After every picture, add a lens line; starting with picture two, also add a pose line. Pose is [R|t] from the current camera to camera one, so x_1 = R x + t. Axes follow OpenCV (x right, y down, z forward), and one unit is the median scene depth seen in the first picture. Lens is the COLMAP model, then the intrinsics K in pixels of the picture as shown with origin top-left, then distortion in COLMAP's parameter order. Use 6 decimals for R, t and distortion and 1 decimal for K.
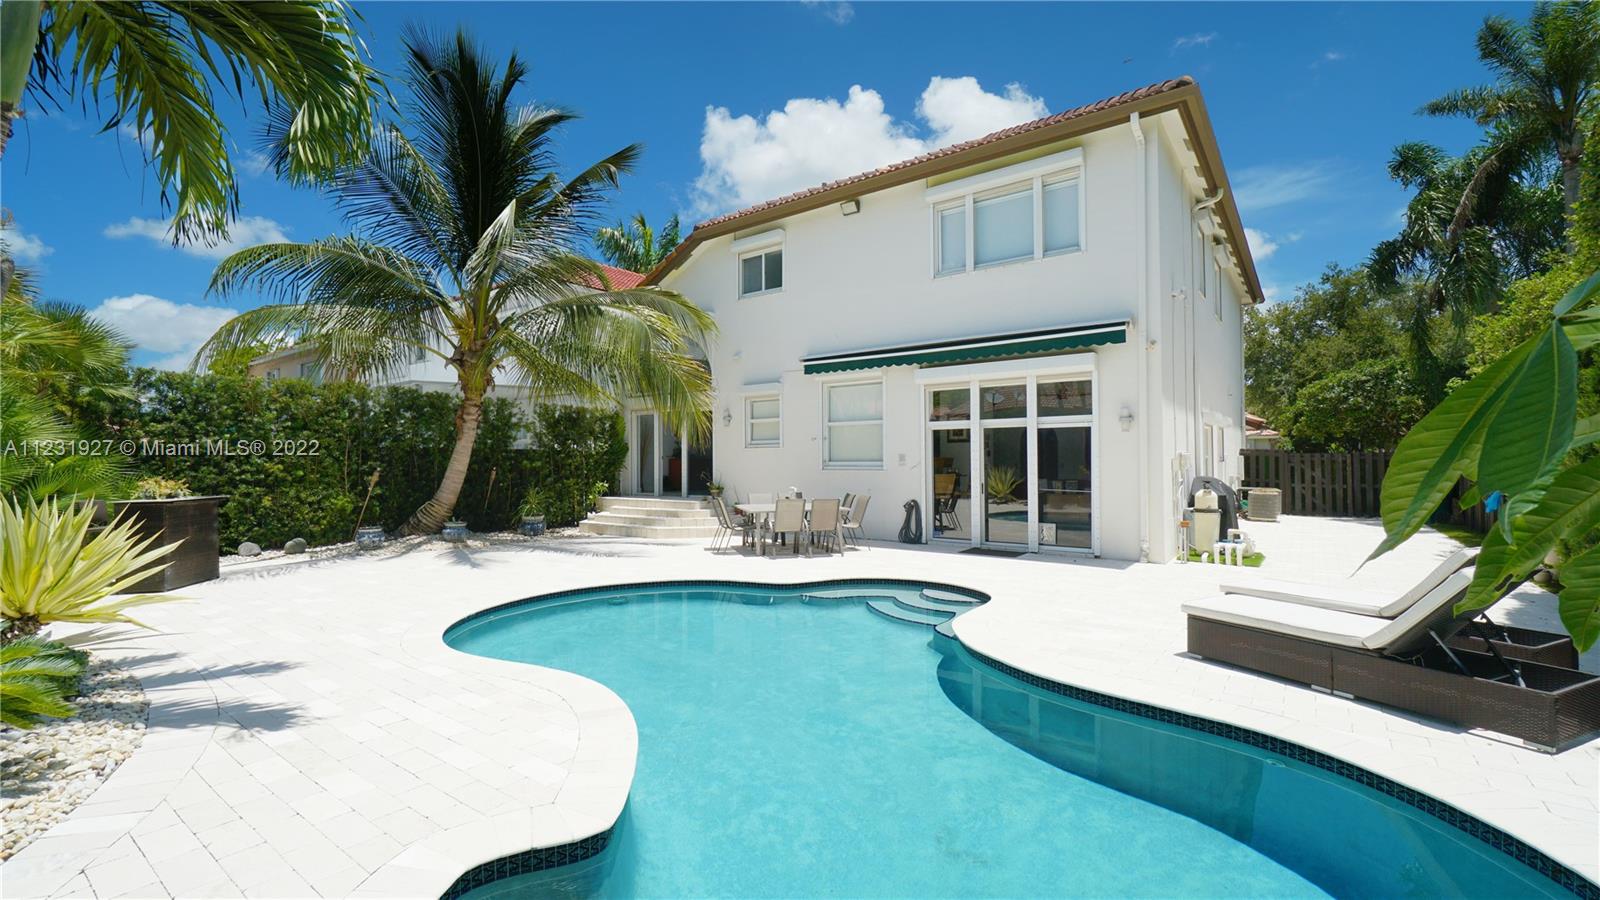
lens RADIAL K [[697.3, 0, 801.3], [0, 697.3, 448.0], [0, 0, 1]] dist [-0.002986, 0.001495]
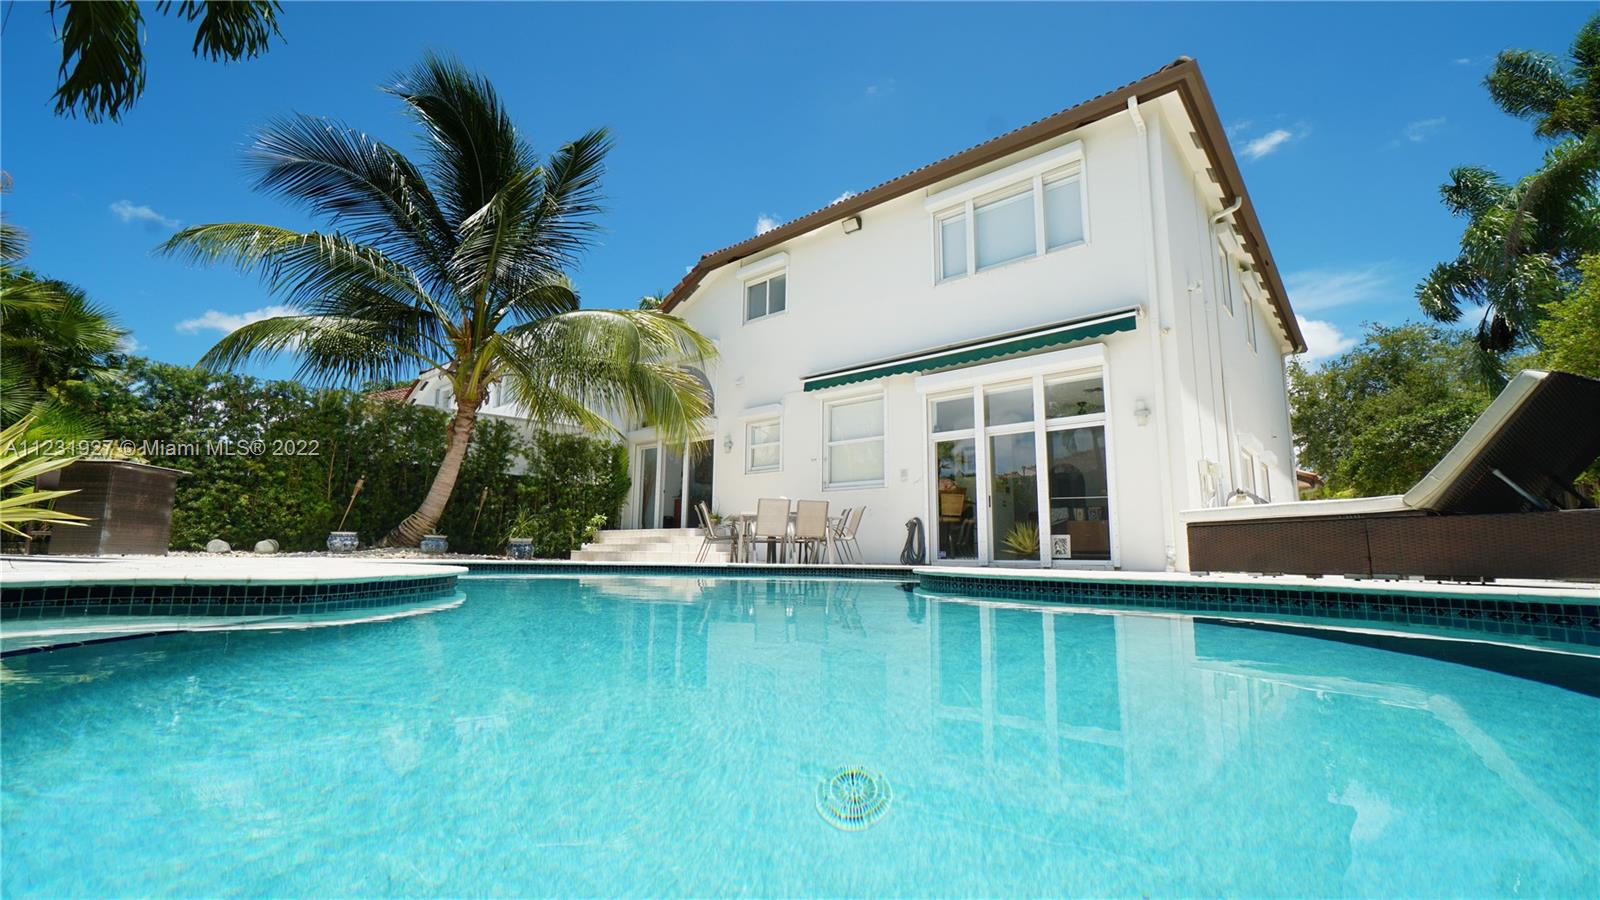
lens RADIAL K [[697.3, 0, 798.1], [0, 697.3, 447.1], [0, 0, 1]] dist [-0.002986, 0.001495]
pose [[0.997736, 0.006403, -0.066948, 0.065543], [-0.015891, 0.989716, -0.142164, 0.114451], [0.065349, 0.142906, 0.987577, 0.065126]]
